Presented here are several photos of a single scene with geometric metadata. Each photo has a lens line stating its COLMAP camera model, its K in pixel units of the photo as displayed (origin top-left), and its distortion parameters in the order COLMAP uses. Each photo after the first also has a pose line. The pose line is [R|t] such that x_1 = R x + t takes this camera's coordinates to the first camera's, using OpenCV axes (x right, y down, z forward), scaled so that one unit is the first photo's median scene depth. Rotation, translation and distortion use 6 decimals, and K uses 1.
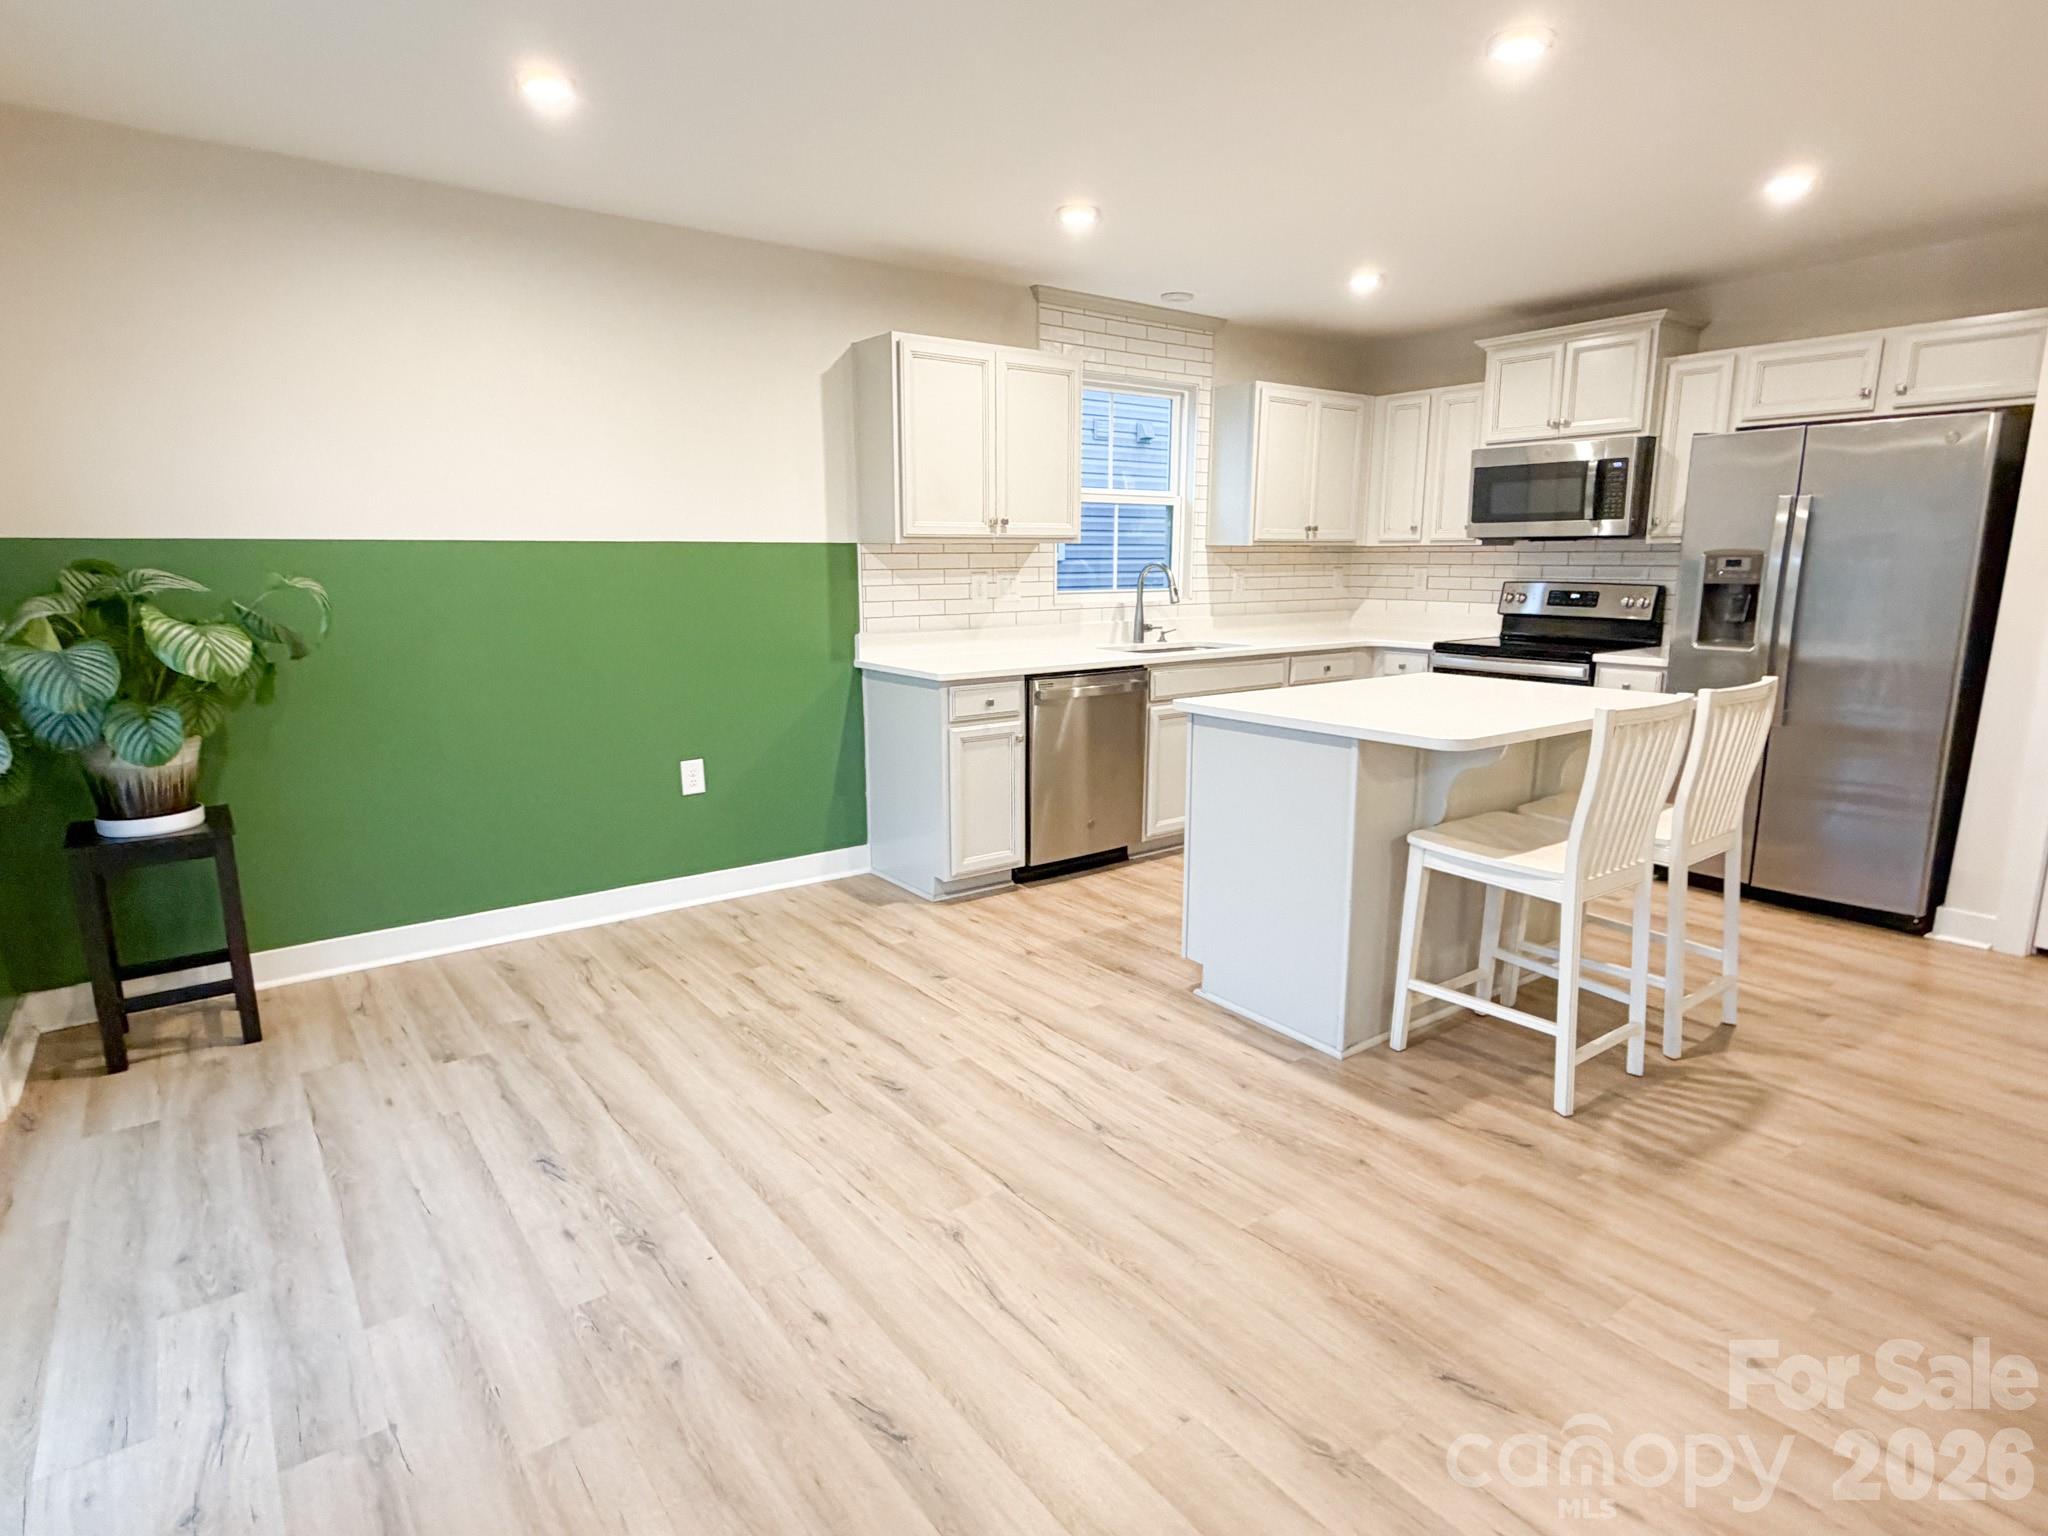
lens RADIAL K [[1111.8, 0, 1032.2], [0, 1111.8, 769.1], [0, 0, 1]] dist [-0.003041, 0.001014]
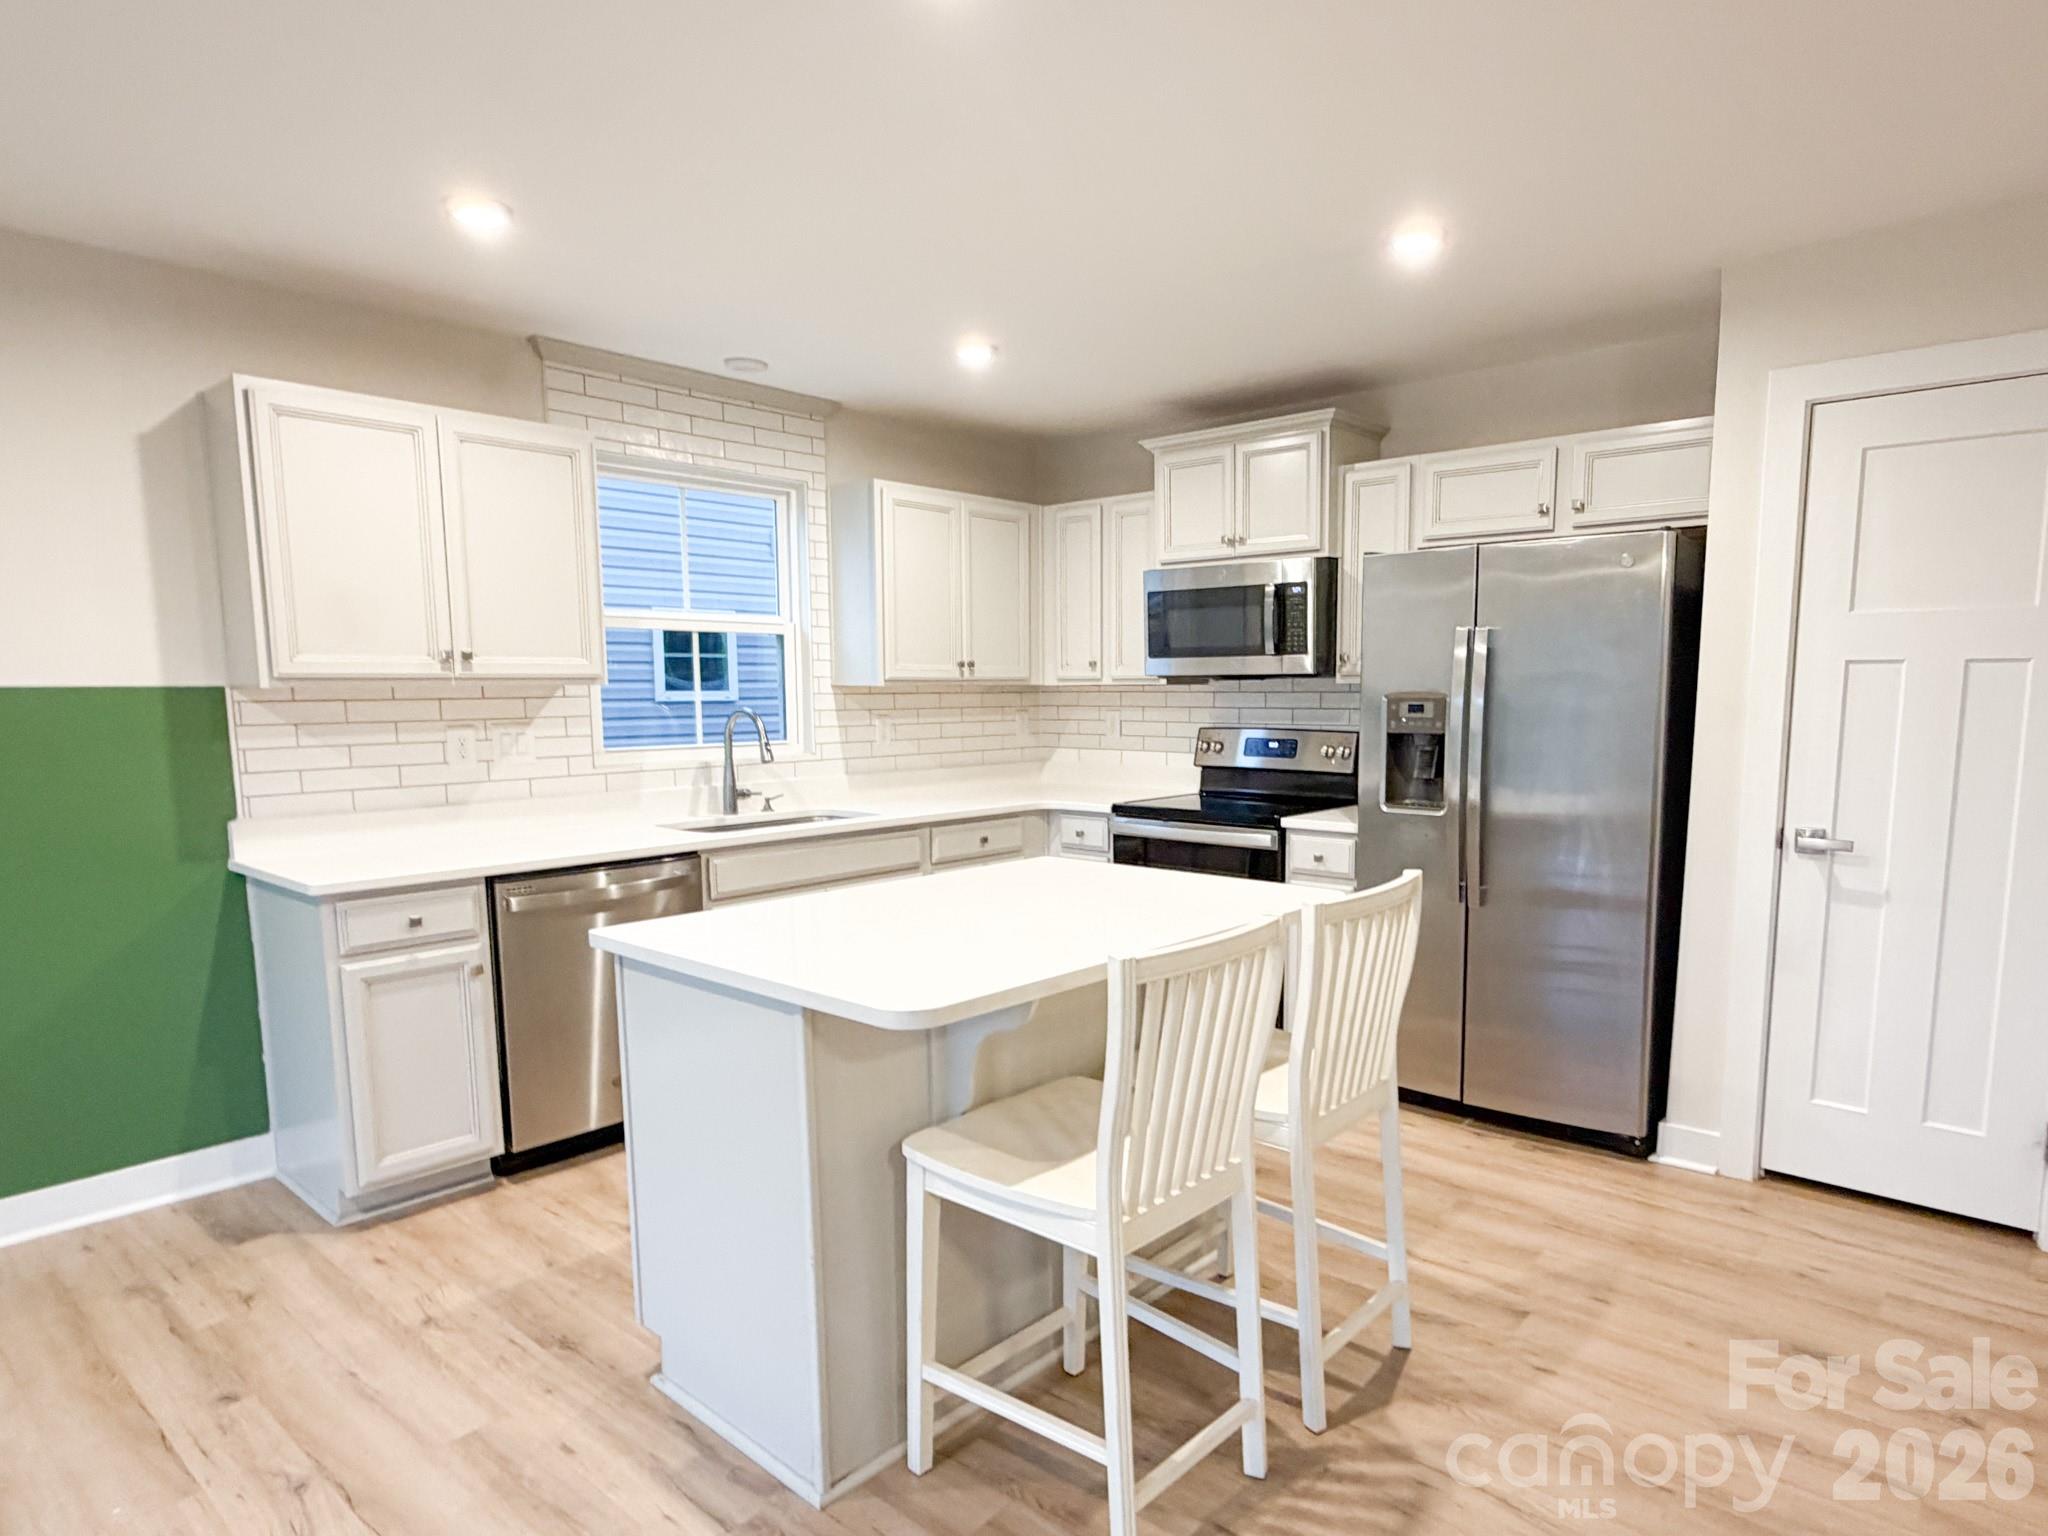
lens RADIAL K [[1199.1, 0, 1120.6], [0, 1199.1, 828.7], [0, 0, 1]] dist [-0.003023, -0.000935]
pose [[0.972677, -0.030205, 0.230190, 0.234197], [0.046744, 0.996675, -0.066739, -0.052928], [-0.227408, 0.075675, 0.970855, 0.216801]]
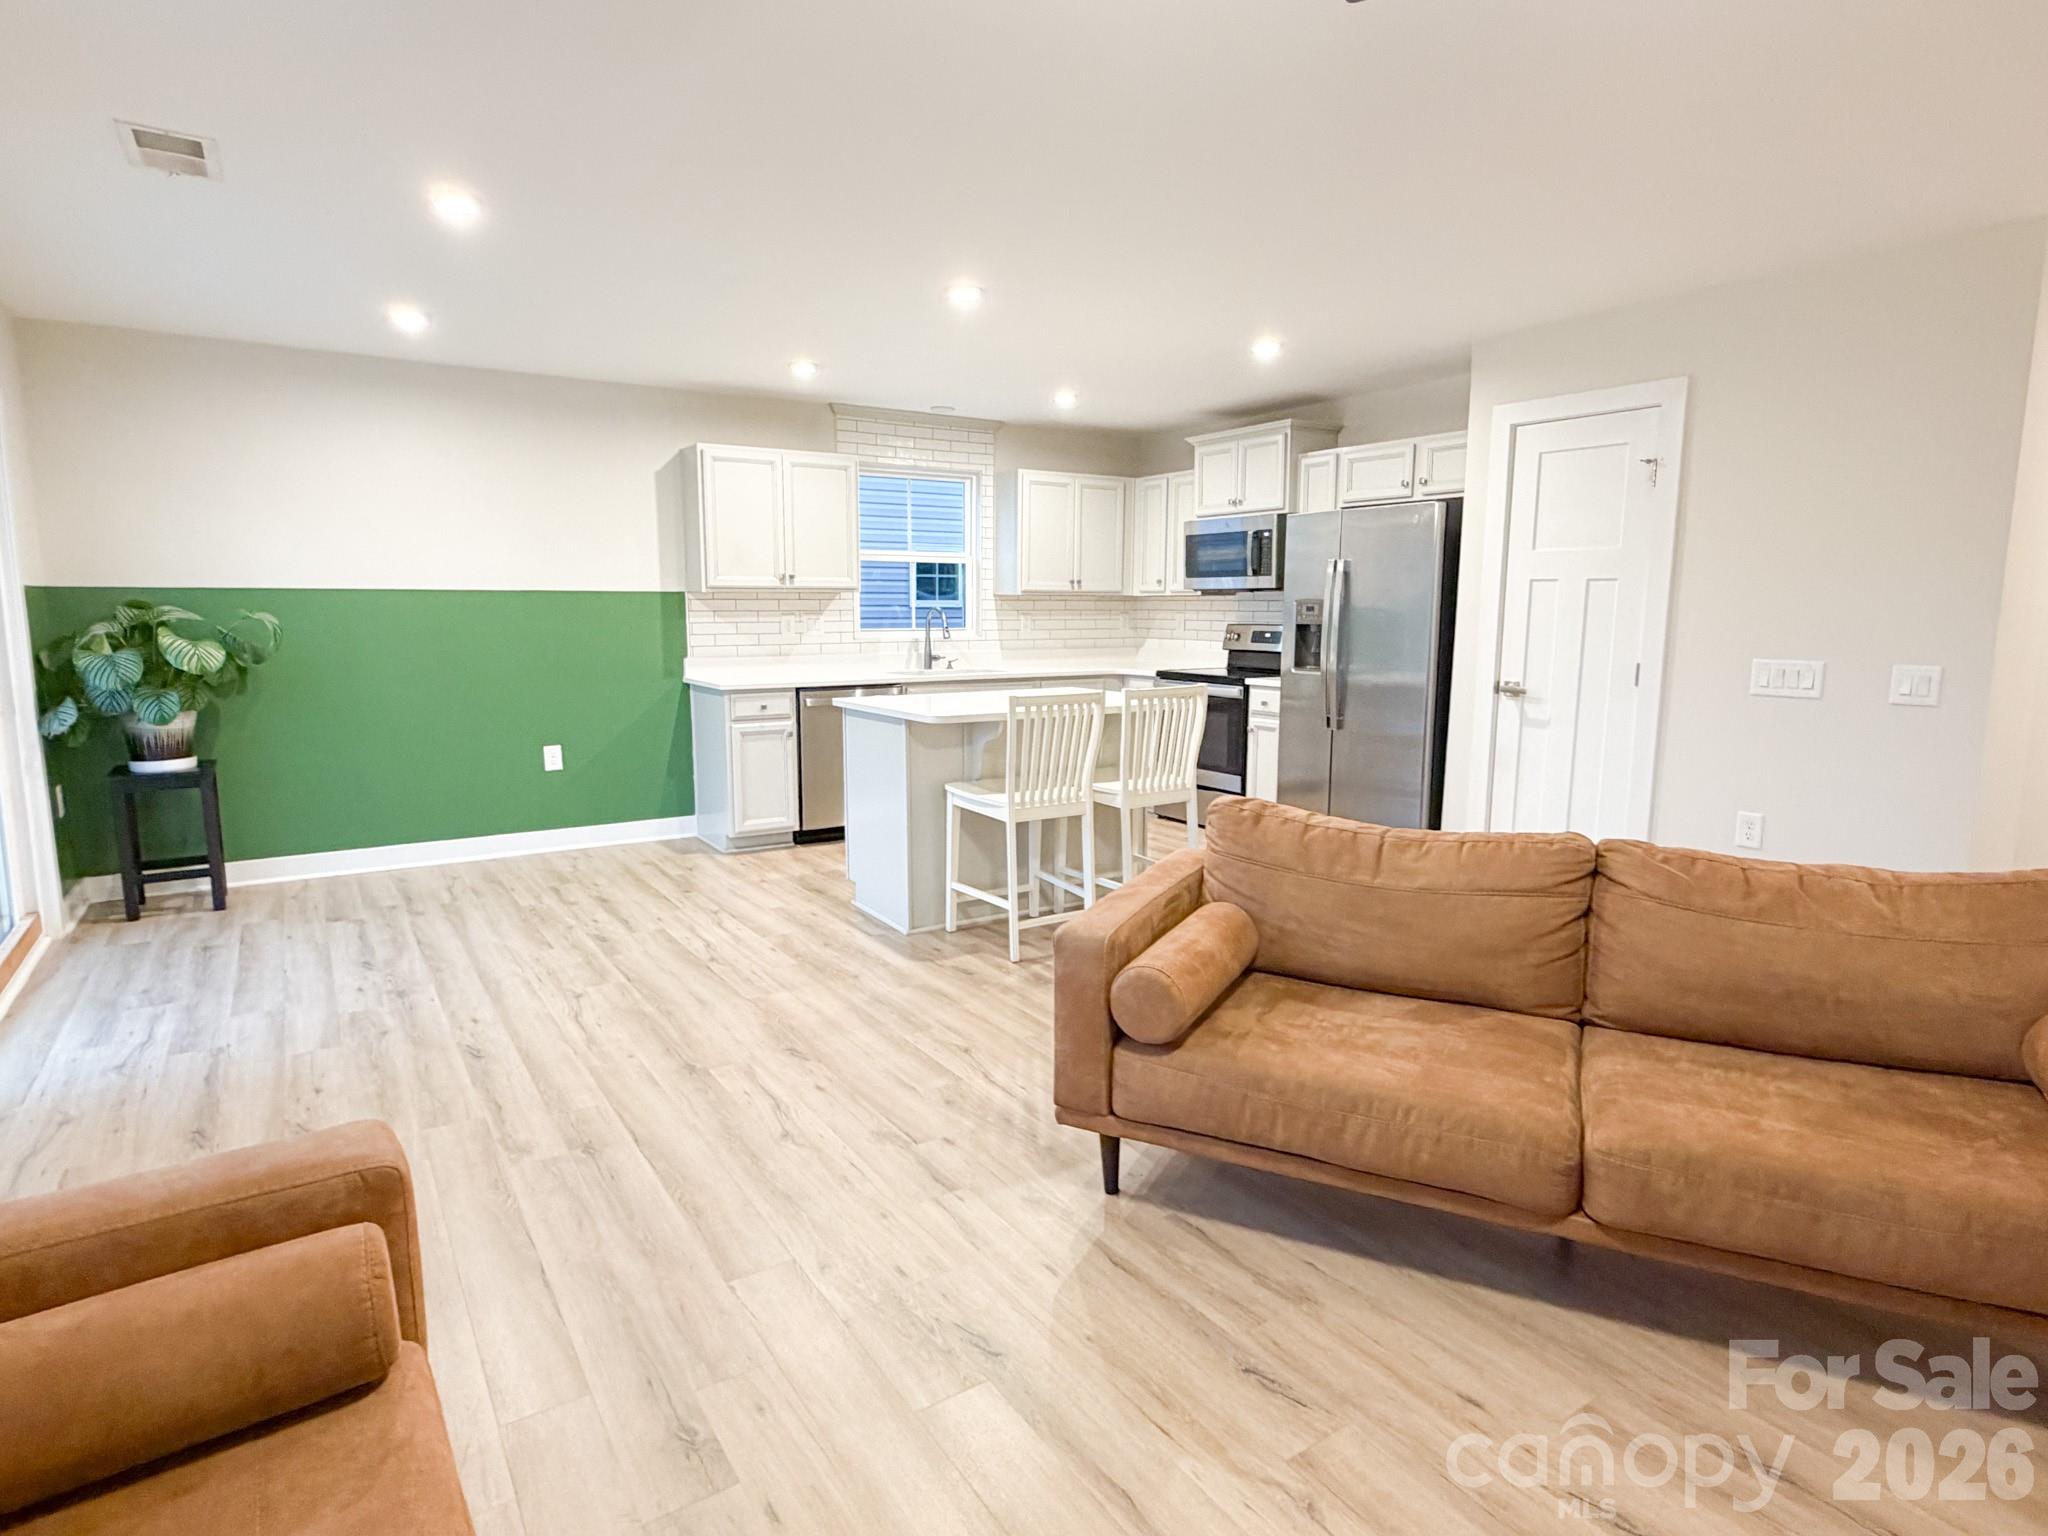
lens RADIAL K [[1111.8, 0, 1020.9], [0, 1111.8, 760.0], [0, 0, 1]] dist [-0.003041, 0.001014]
pose [[0.997601, 0.013740, -0.067855, 0.413597], [-0.017208, 0.998561, -0.050784, 0.077665], [0.067059, 0.051829, 0.996402, -0.383741]]
